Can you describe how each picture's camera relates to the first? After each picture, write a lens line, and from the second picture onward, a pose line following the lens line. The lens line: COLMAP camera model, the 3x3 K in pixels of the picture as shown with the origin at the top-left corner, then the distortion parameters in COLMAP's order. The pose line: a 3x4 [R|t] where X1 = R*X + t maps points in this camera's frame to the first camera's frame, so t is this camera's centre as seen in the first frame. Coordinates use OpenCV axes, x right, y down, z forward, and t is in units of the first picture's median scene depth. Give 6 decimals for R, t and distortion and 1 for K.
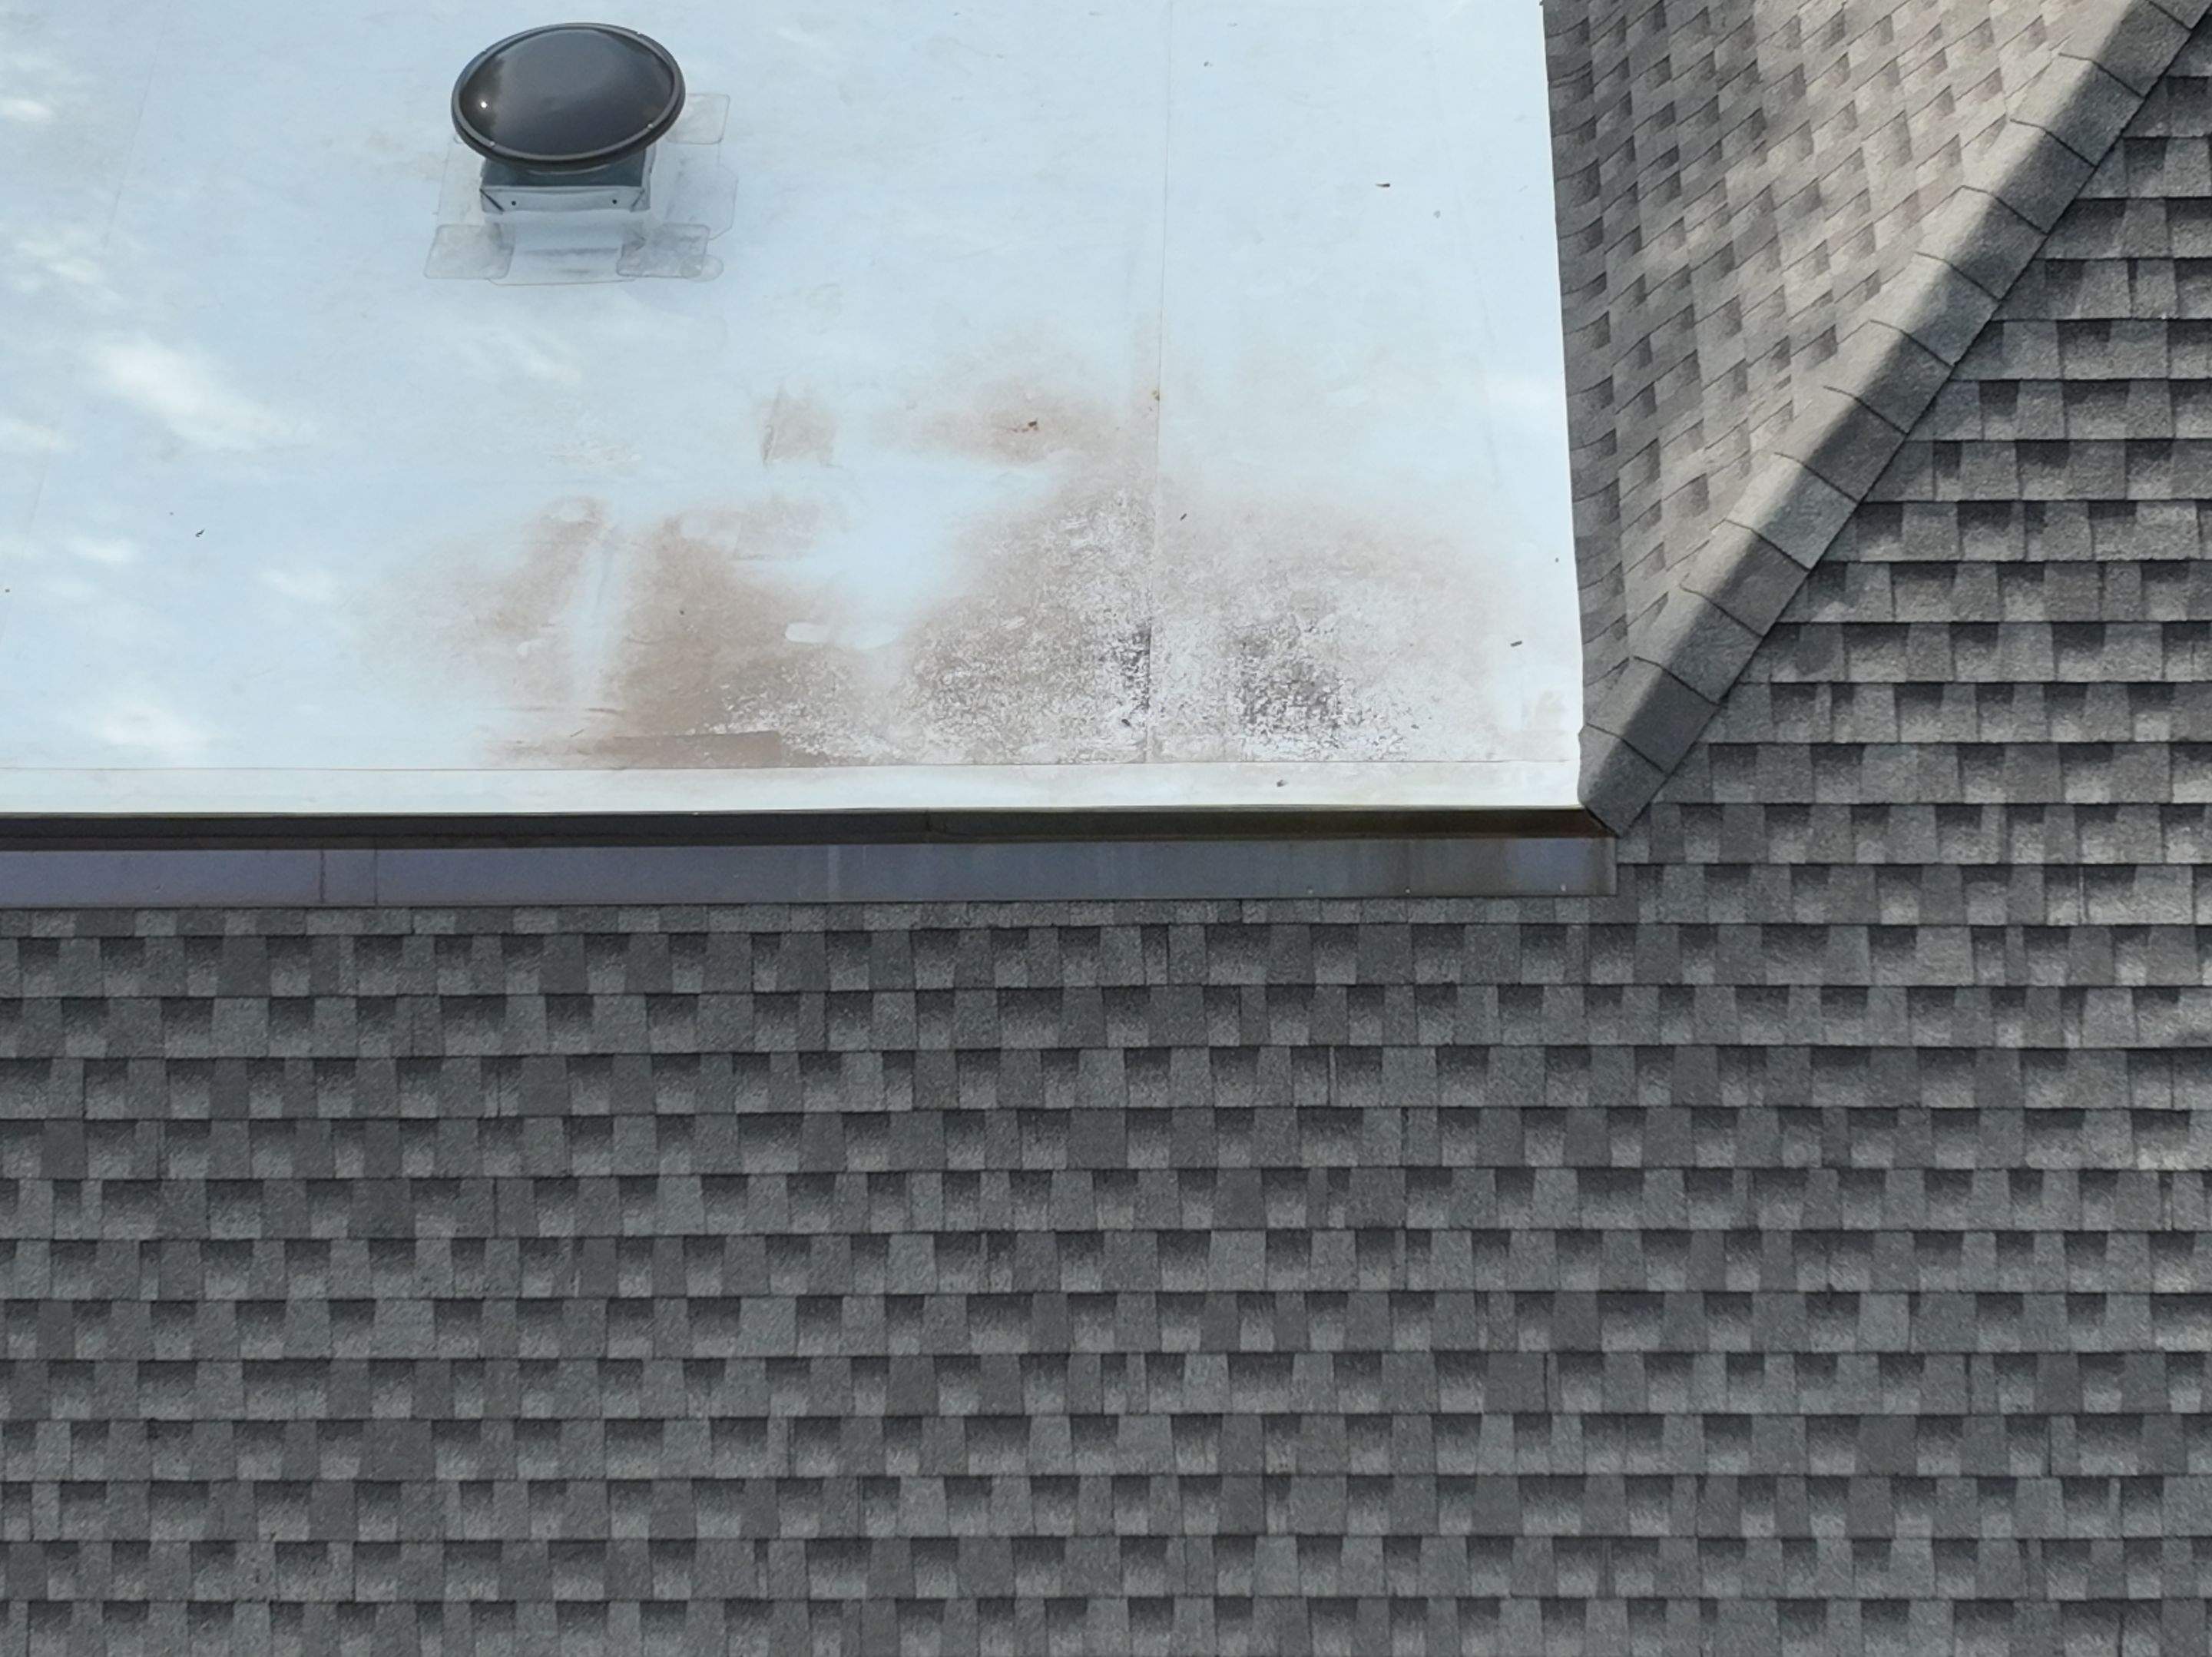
lens RADIAL K [[1670.0, 0, 1127.8], [0, 1670.0, 822.0], [0, 0, 1]] dist [0.001862, 0.007188]
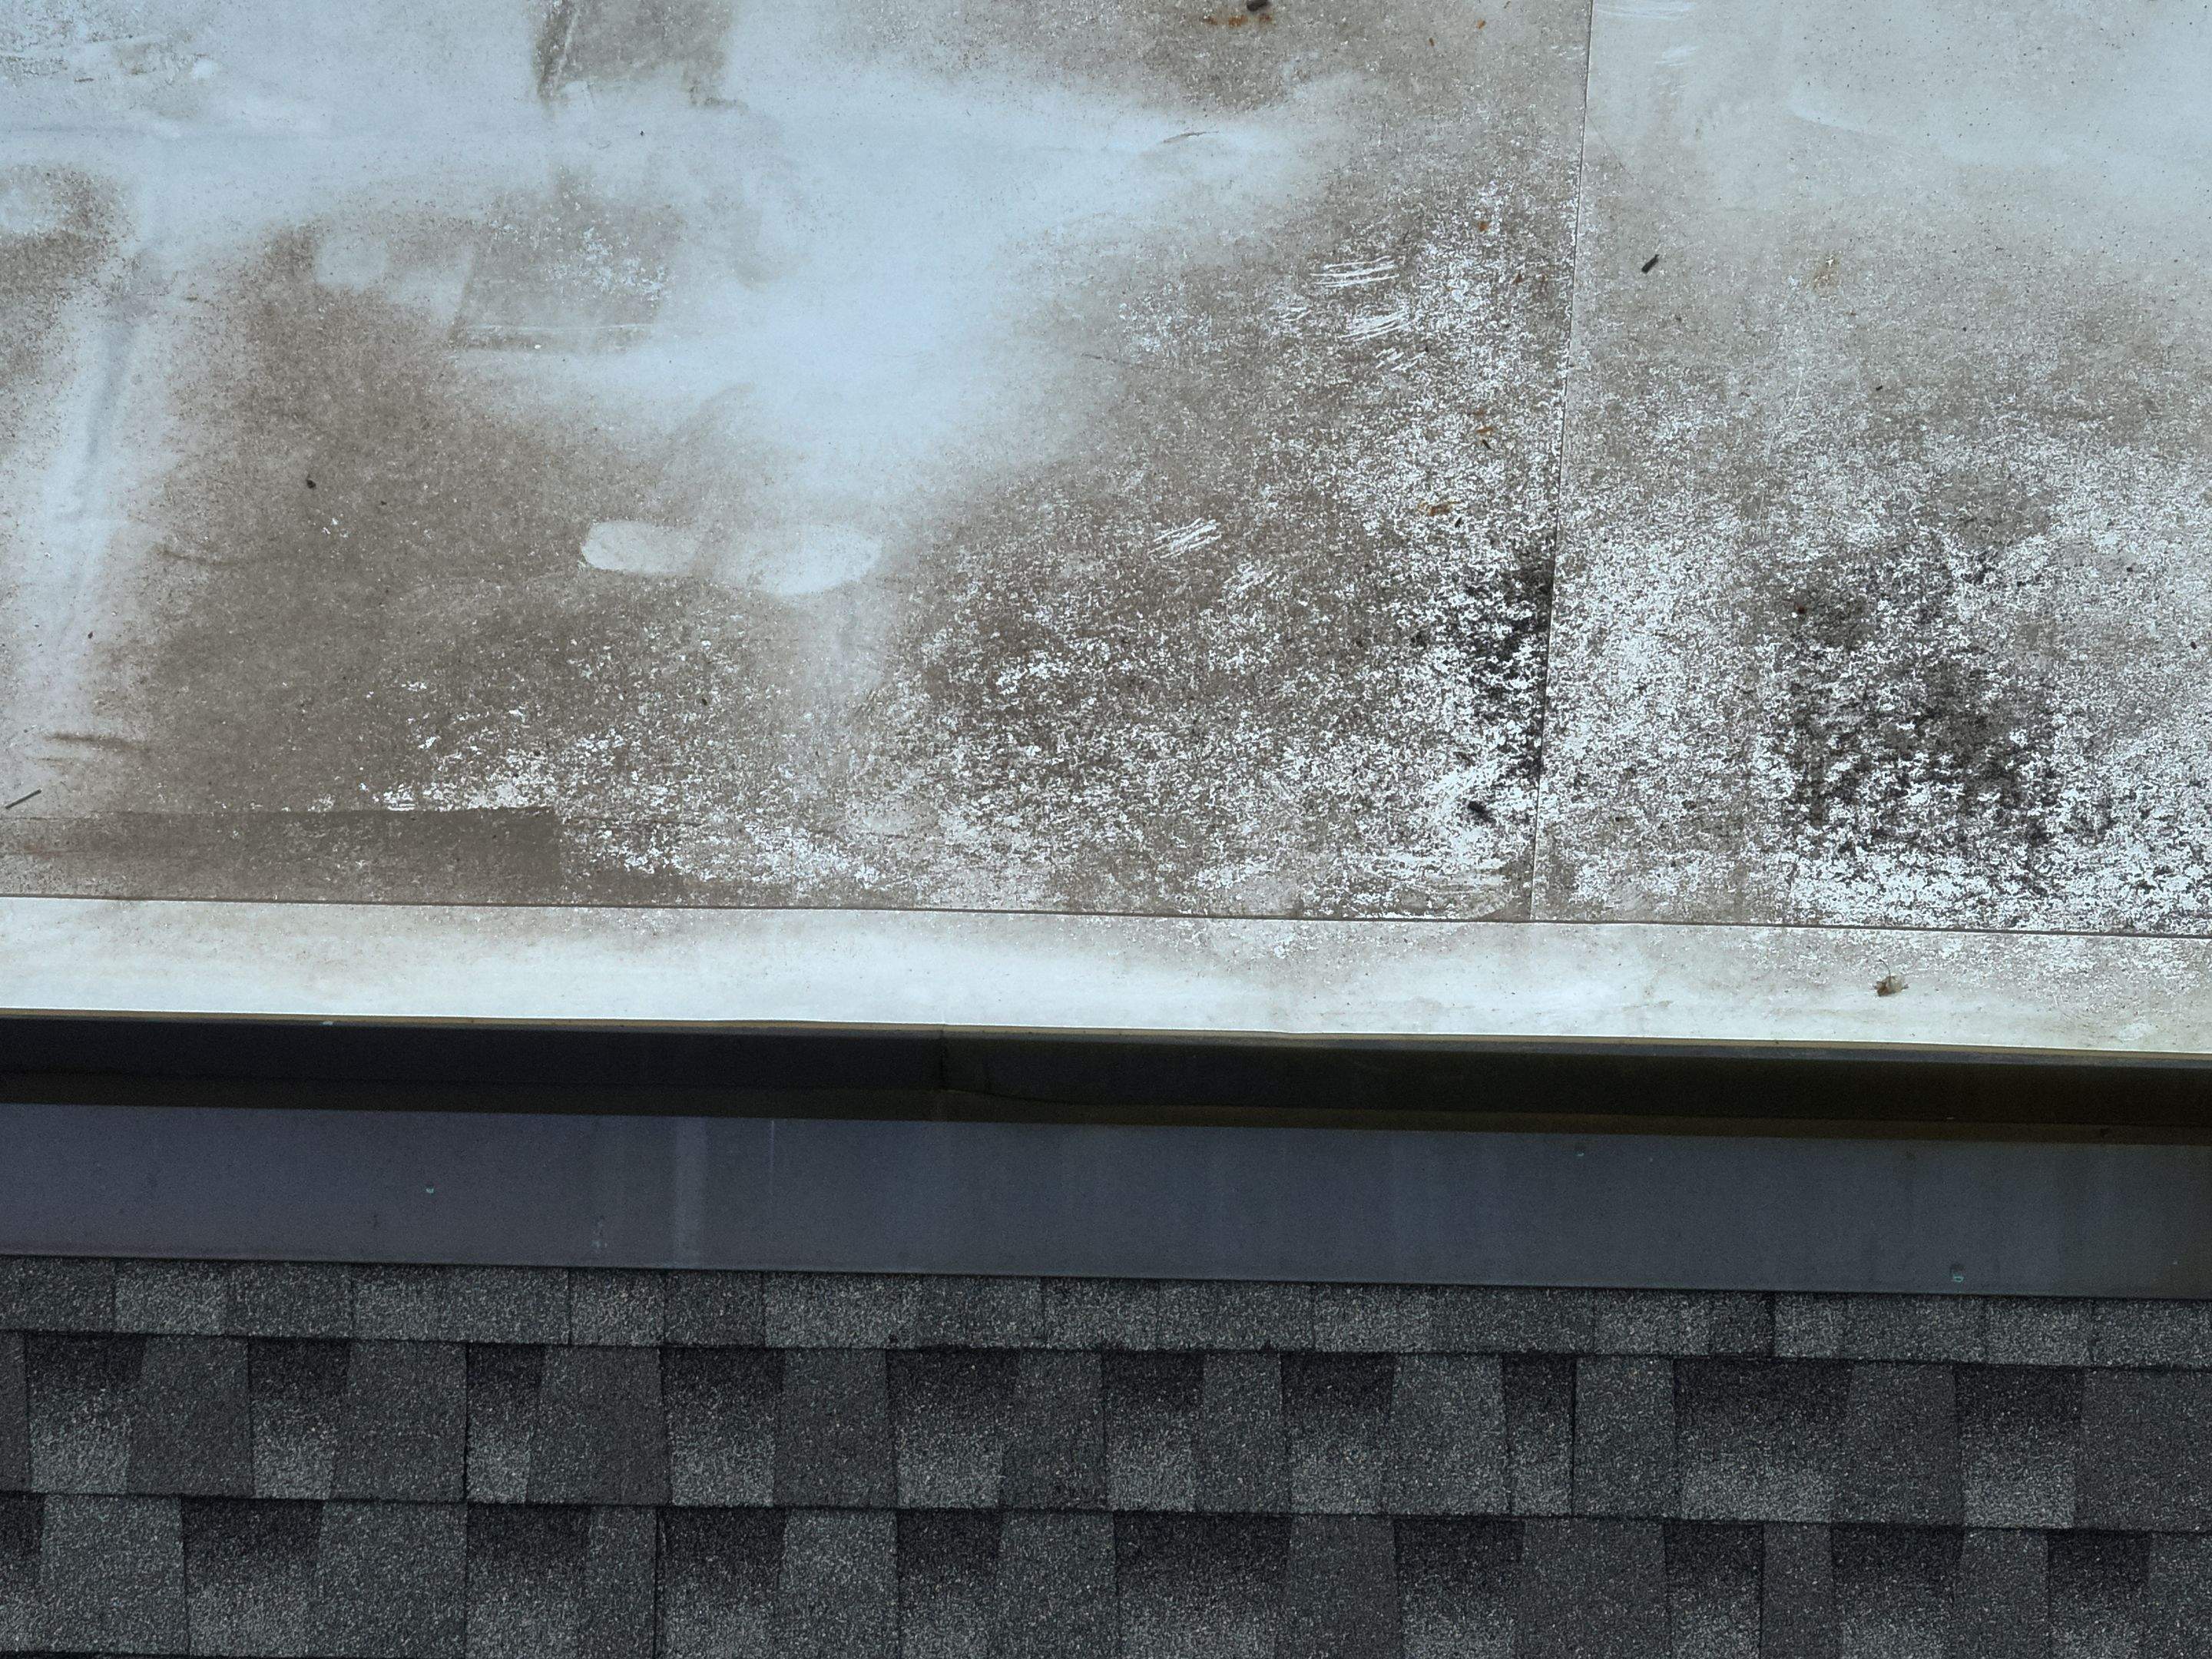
lens RADIAL K [[1669.9, 0, 1104.6], [0, 1669.9, 821.0], [0, 0, 1]] dist [0.001862, 0.007188]
pose [[0.996085, 0.023125, -0.085323, -0.053149], [-0.031150, 0.995088, -0.093965, -0.019746], [0.082731, 0.096255, 0.991913, 0.626094]]
